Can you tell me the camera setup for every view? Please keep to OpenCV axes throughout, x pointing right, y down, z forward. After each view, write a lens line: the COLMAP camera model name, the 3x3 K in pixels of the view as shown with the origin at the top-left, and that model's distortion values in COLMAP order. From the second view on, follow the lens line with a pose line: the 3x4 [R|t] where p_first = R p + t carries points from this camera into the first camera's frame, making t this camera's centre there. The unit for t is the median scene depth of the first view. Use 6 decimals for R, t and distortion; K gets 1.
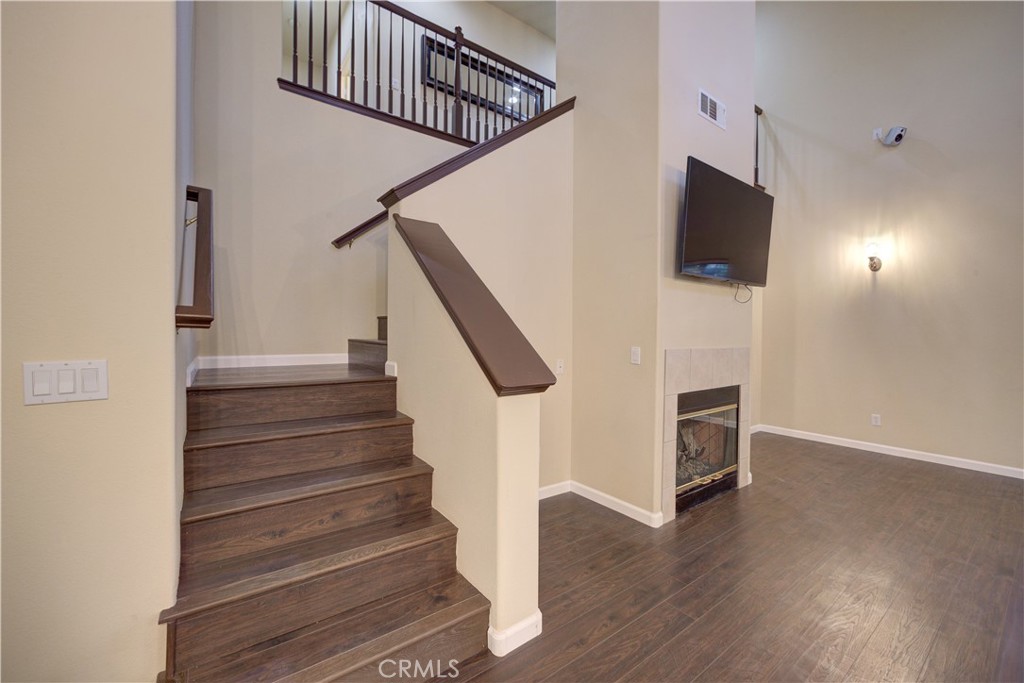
lens RADIAL K [[406.9, 0, 507.4], [0, 406.9, 332.5], [0, 0, 1]] dist [-0.026413, 0.013711]
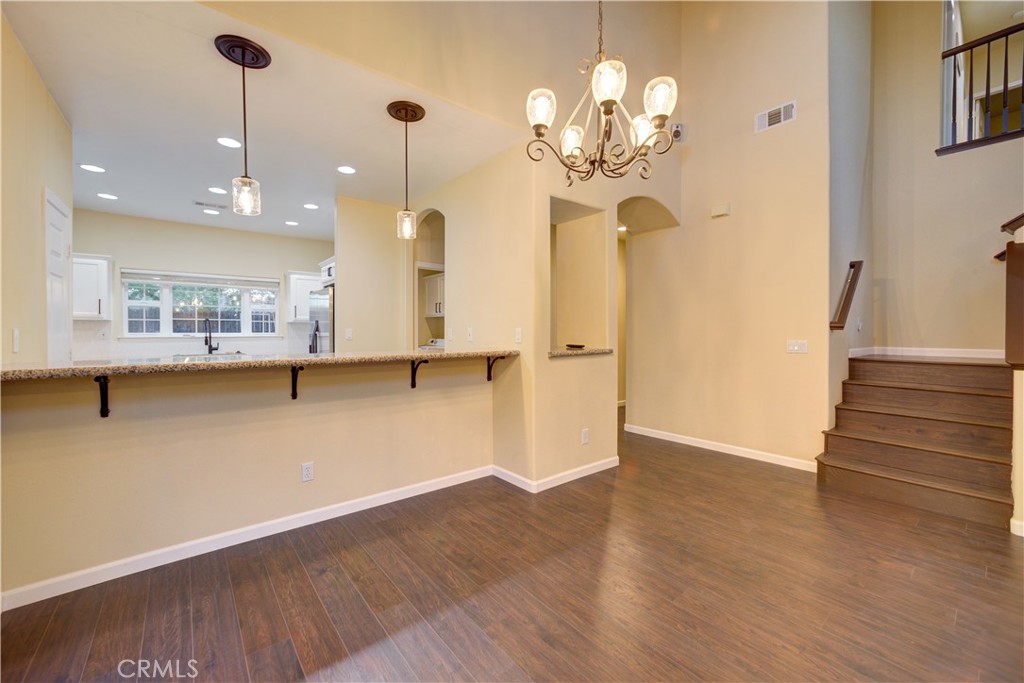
lens RADIAL K [[402.9, 0, 504.1], [0, 402.9, 334.2], [0, 0, 1]] dist [-0.000531, -0.000020]
pose [[0.044064, -0.001539, -0.999028, 1.253490], [-0.000798, 0.999998, -0.001575, 0.016434], [0.999028, 0.000866, 0.044062, -0.917836]]
